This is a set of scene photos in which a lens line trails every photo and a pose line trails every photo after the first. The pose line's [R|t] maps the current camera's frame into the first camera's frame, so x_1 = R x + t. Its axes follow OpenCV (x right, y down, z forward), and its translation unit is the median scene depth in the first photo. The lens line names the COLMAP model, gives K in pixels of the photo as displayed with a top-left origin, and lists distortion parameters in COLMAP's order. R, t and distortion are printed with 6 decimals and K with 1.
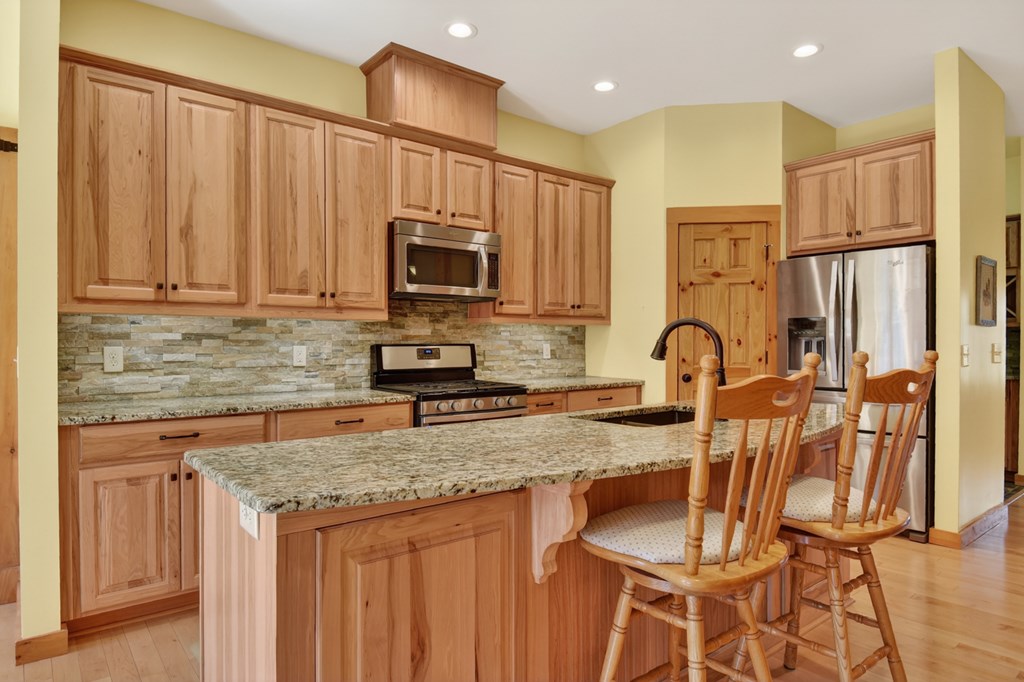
lens RADIAL K [[603.1, 0, 512.6], [0, 603.1, 345.1], [0, 0, 1]] dist [0.008109, -0.029522]
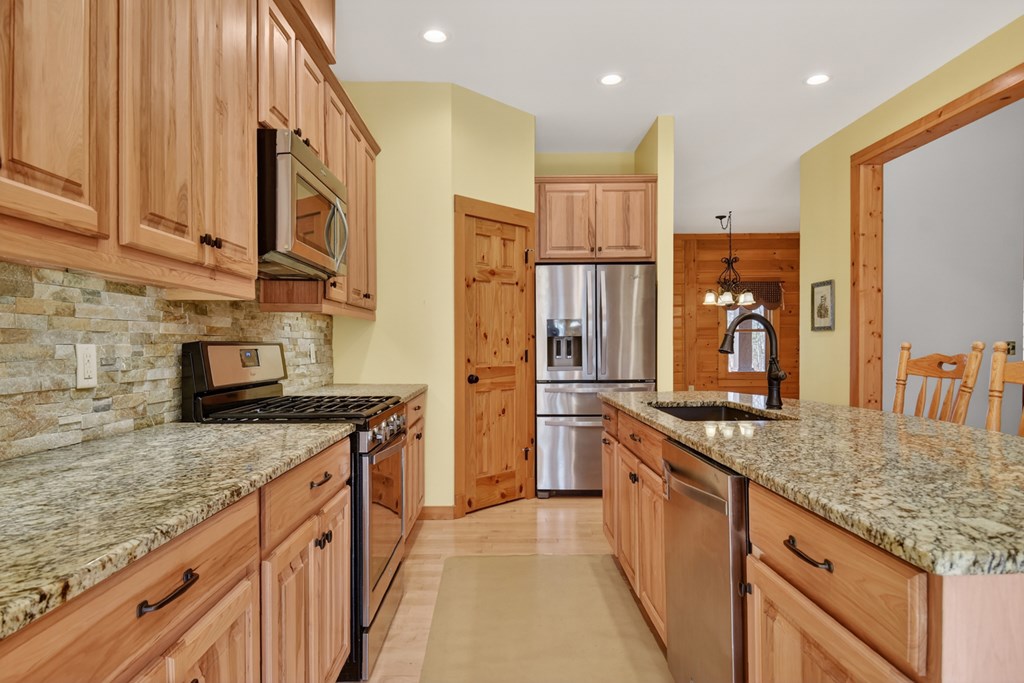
lens RADIAL K [[603.1, 0, 531.5], [0, 603.1, 354.3], [0, 0, 1]] dist [0.008109, -0.029522]
pose [[0.588084, -0.015443, 0.808652, -0.489846], [0.010663, 0.999879, 0.011340, 0.007096], [-0.808729, 0.001954, 0.588178, 0.425666]]
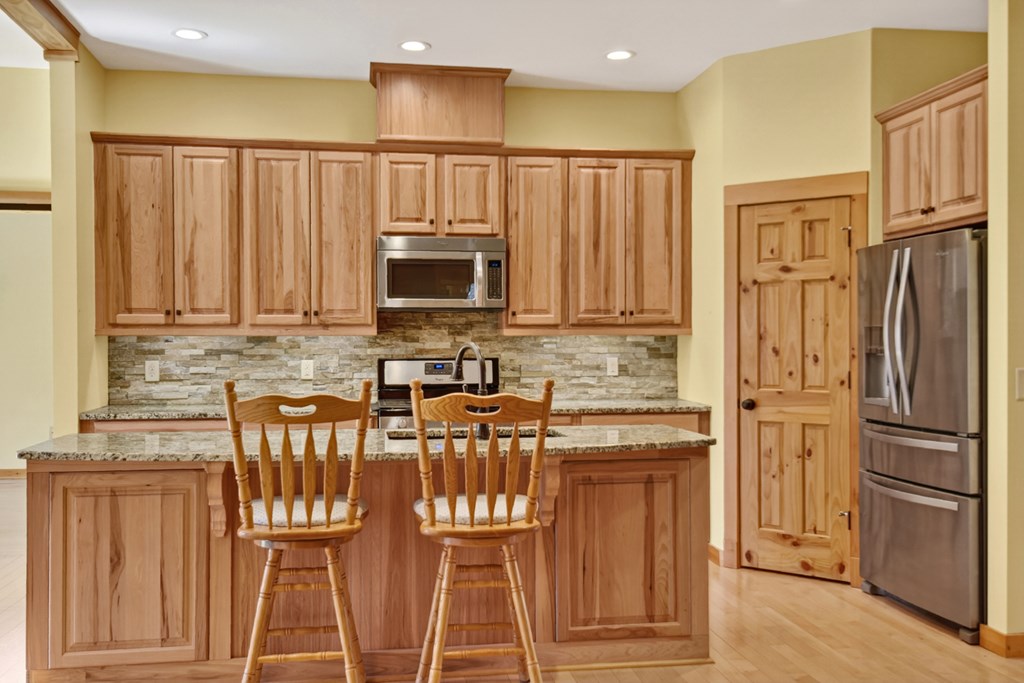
lens RADIAL K [[958.8, 0, 507.9], [0, 958.8, 344.6], [0, 0, 1]] dist [0.013054, 0.000000]
pose [[0.864030, 0.001636, -0.503437, 0.744420], [-0.001465, 0.999999, 0.000735, -0.025831], [0.503438, 0.000103, 0.864032, -0.256322]]
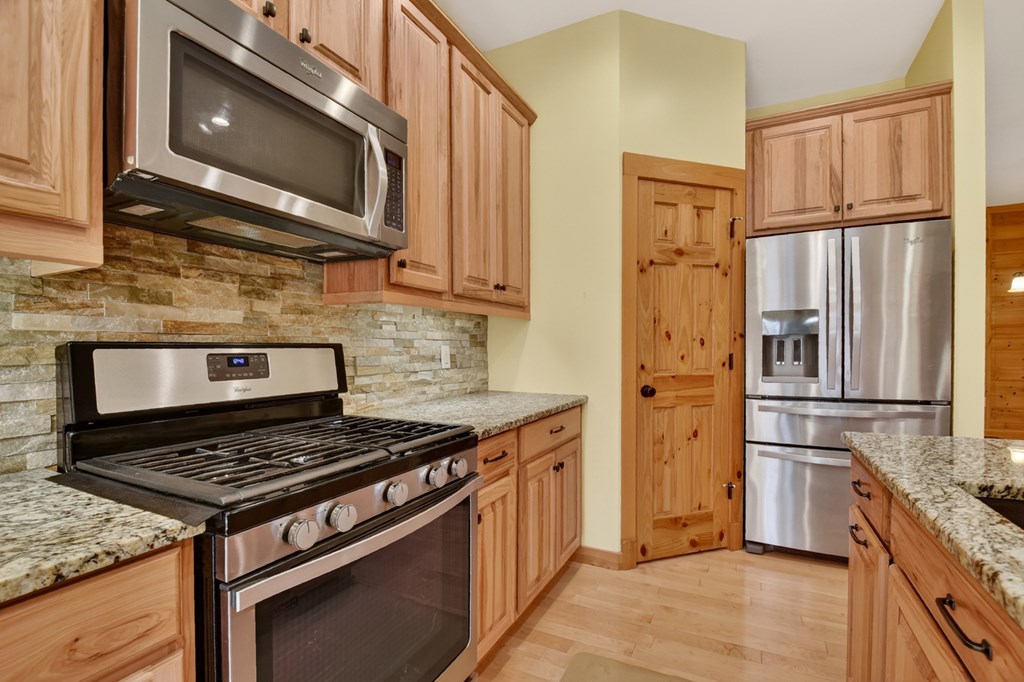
lens RADIAL K [[459.7, 0, 515.8], [0, 459.7, 357.3], [0, 0, 1]] dist [-0.014999, -0.006752]
pose [[0.909373, -0.013597, 0.415760, -0.100352], [0.009607, 0.999886, 0.011689, 0.006798], [-0.415871, -0.006635, 0.909399, 0.652019]]
